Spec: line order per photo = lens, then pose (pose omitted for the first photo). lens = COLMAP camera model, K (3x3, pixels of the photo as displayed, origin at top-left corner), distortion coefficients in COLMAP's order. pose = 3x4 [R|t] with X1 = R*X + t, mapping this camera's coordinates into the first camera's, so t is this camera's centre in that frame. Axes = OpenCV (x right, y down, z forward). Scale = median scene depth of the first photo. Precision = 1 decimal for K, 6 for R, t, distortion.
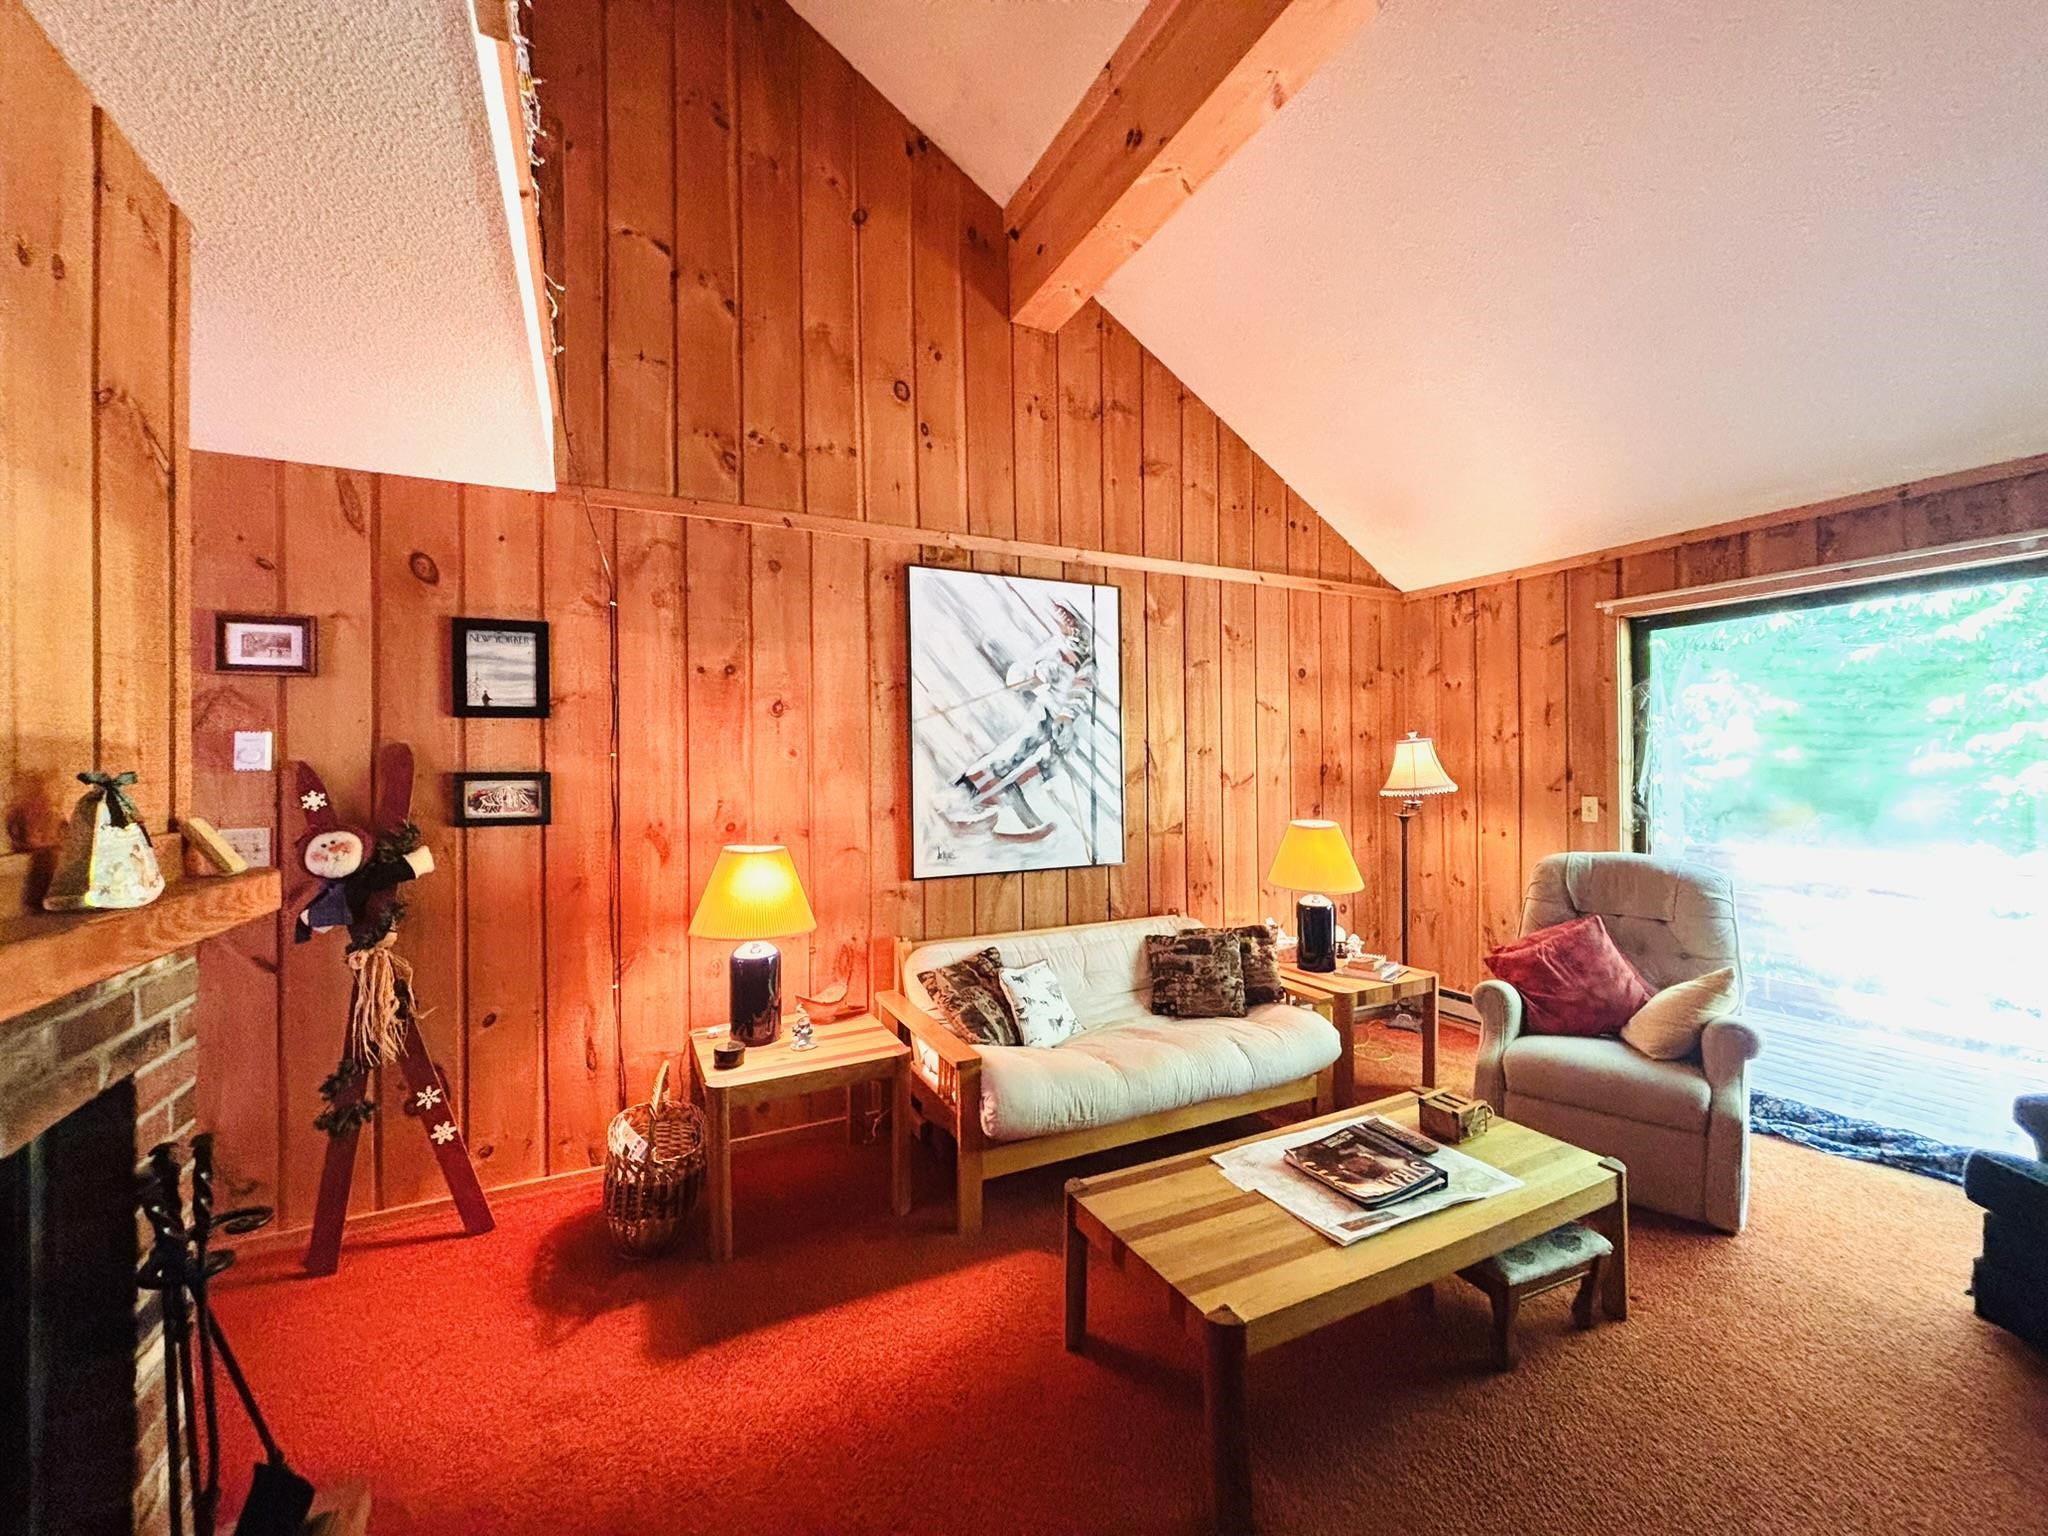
lens RADIAL K [[818.2, 0, 1023.6], [0, 818.2, 763.7], [0, 0, 1]] dist [0.001191, -0.001247]
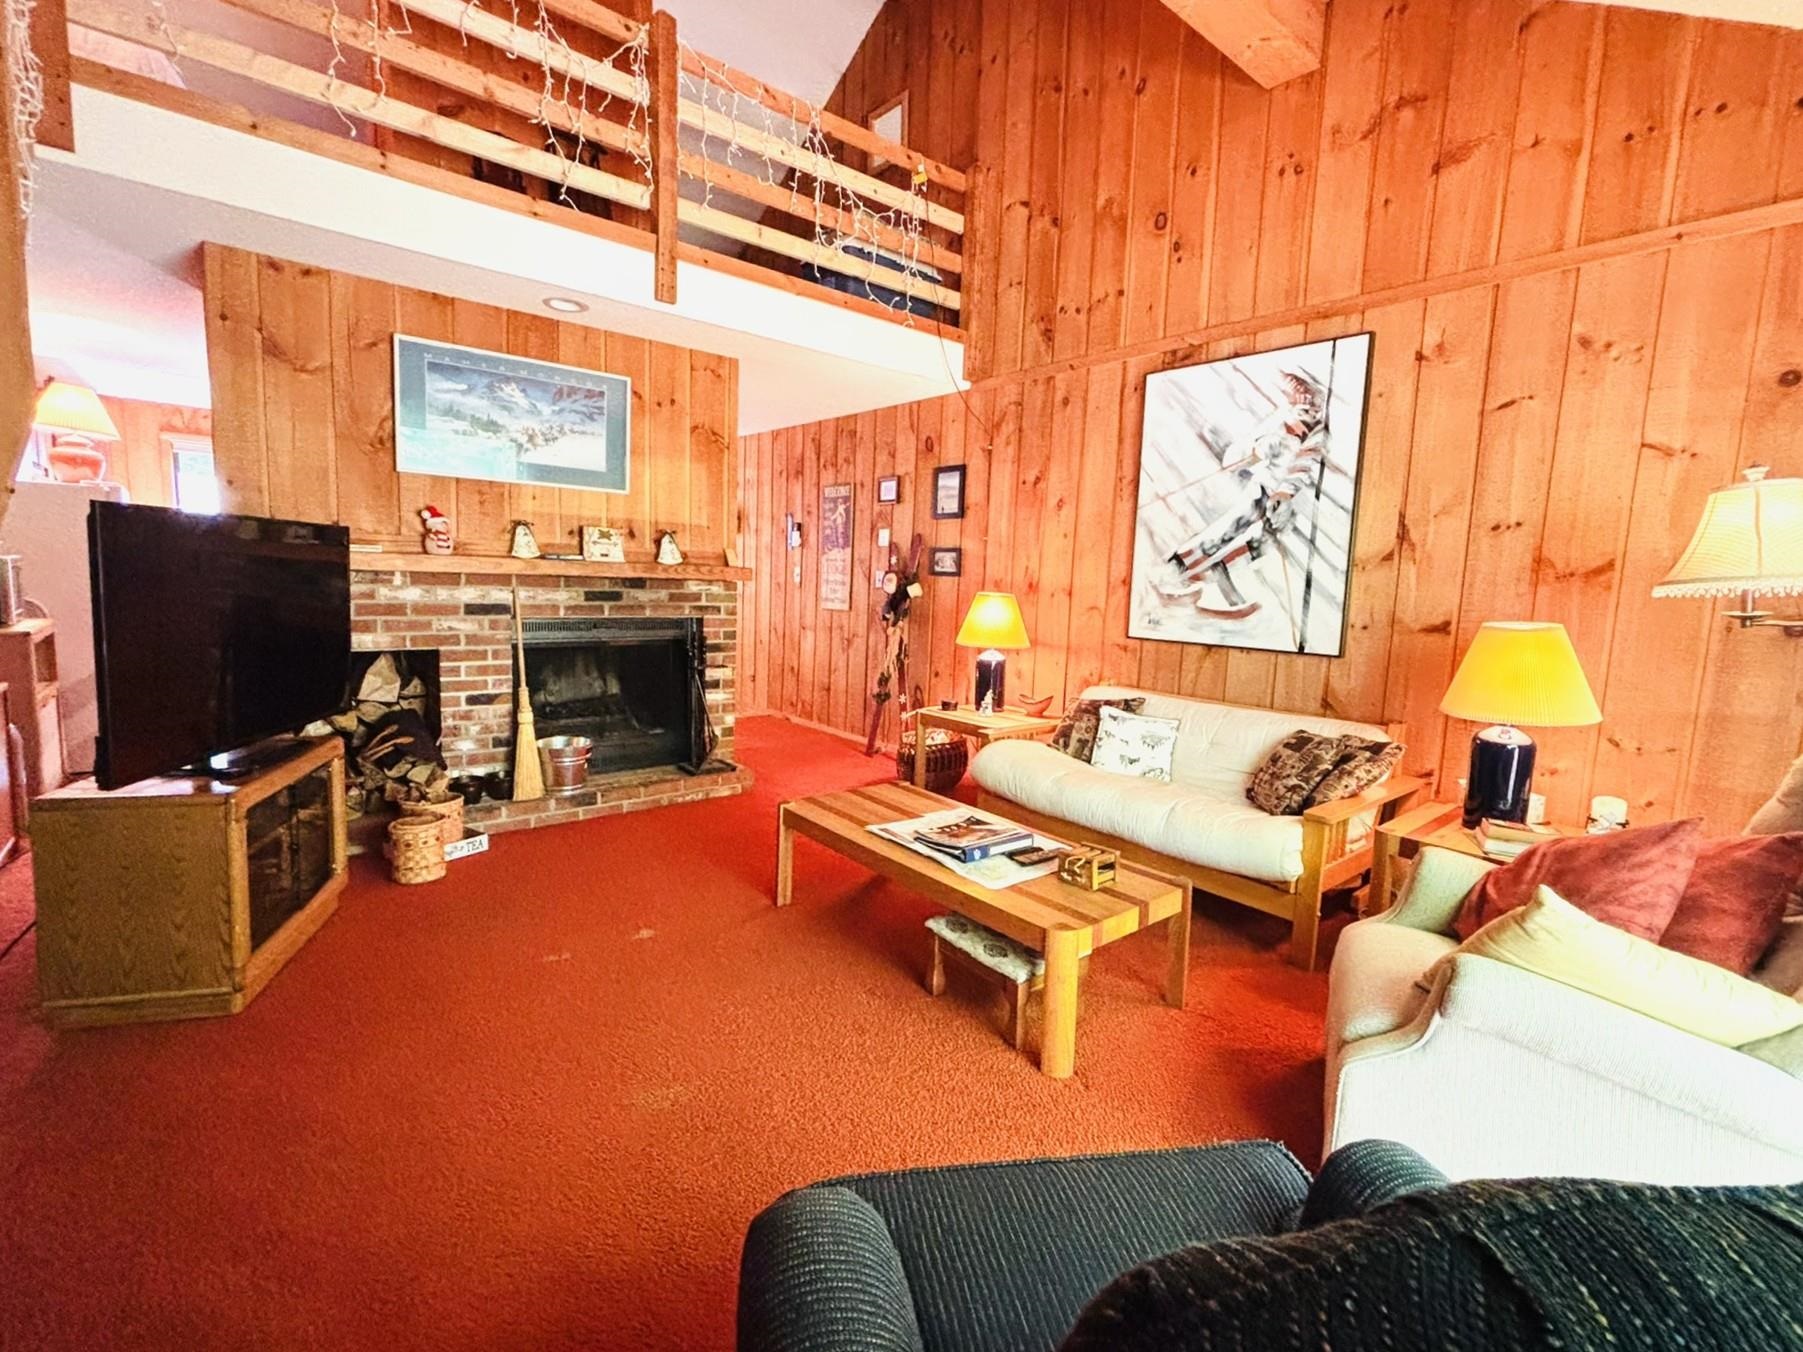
lens RADIAL K [[807.4, 0, 901.5], [0, 807.4, 671.7], [0, 0, 1]] dist [-0.001366, -0.004472]
pose [[0.234285, 0.134253, -0.962853, 0.983809], [-0.032689, 0.990947, 0.130216, 0.045989], [0.971618, 0.000967, 0.236552, 0.374606]]
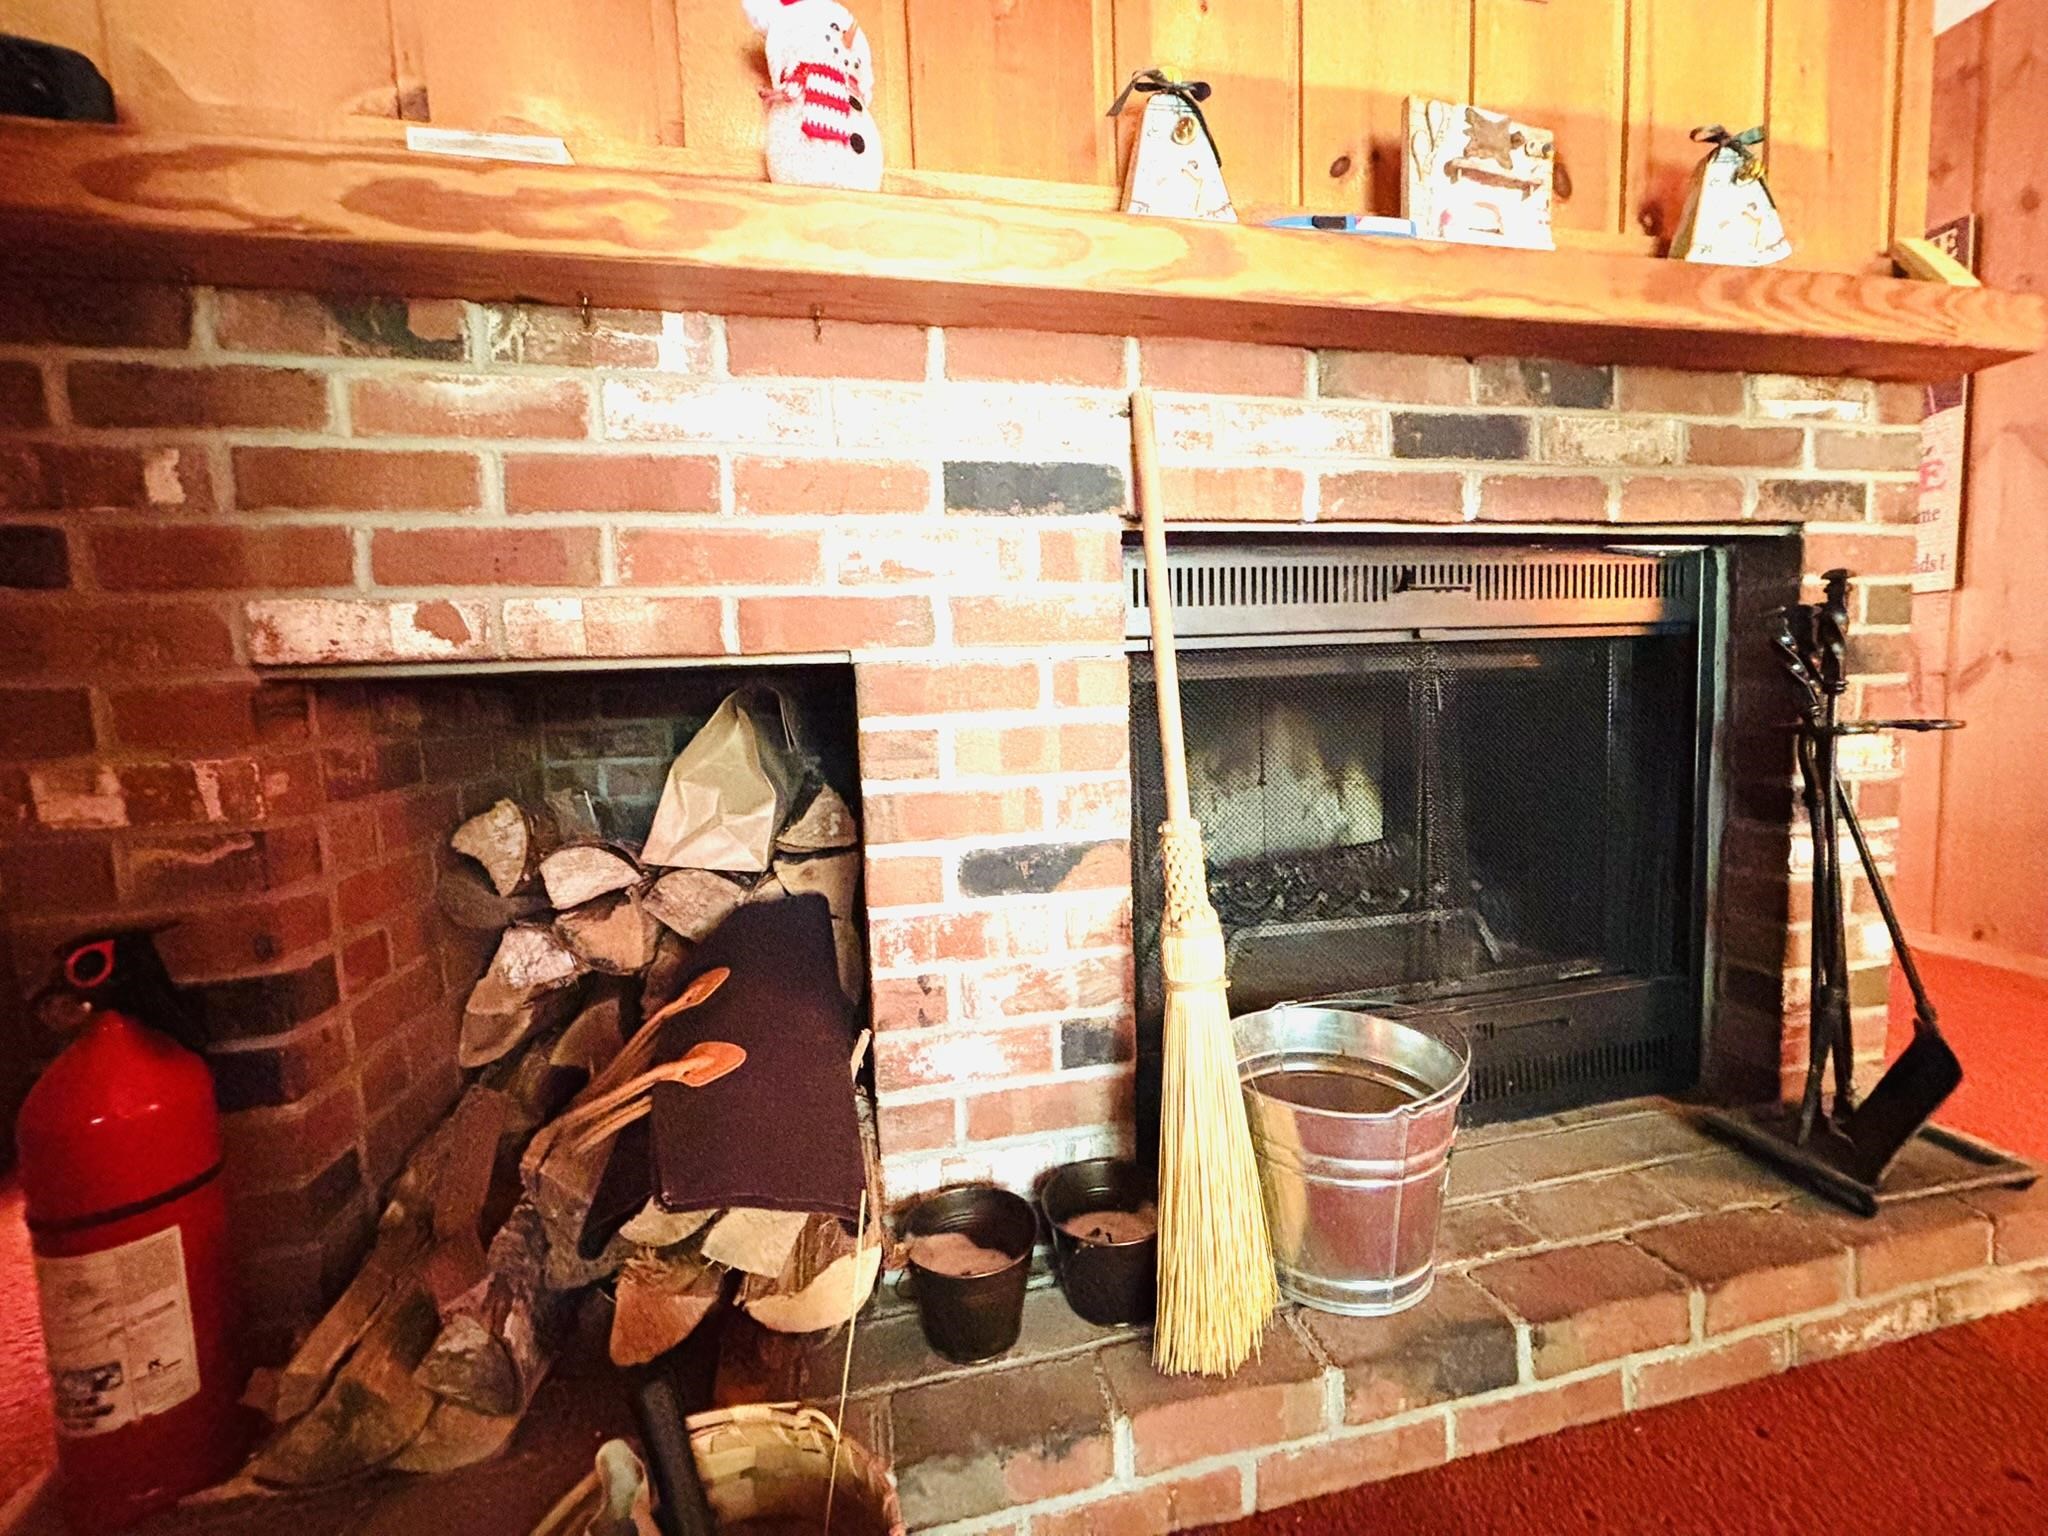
lens RADIAL K [[818.2, 0, 1024.1], [0, 818.2, 760.5], [0, 0, 1]] dist [0.001191, -0.001247]
pose [[-0.253495, 0.097763, -0.962384, 0.017558], [0.049124, 0.994897, 0.088127, 0.190686], [0.966089, -0.024936, -0.257004, 0.142799]]
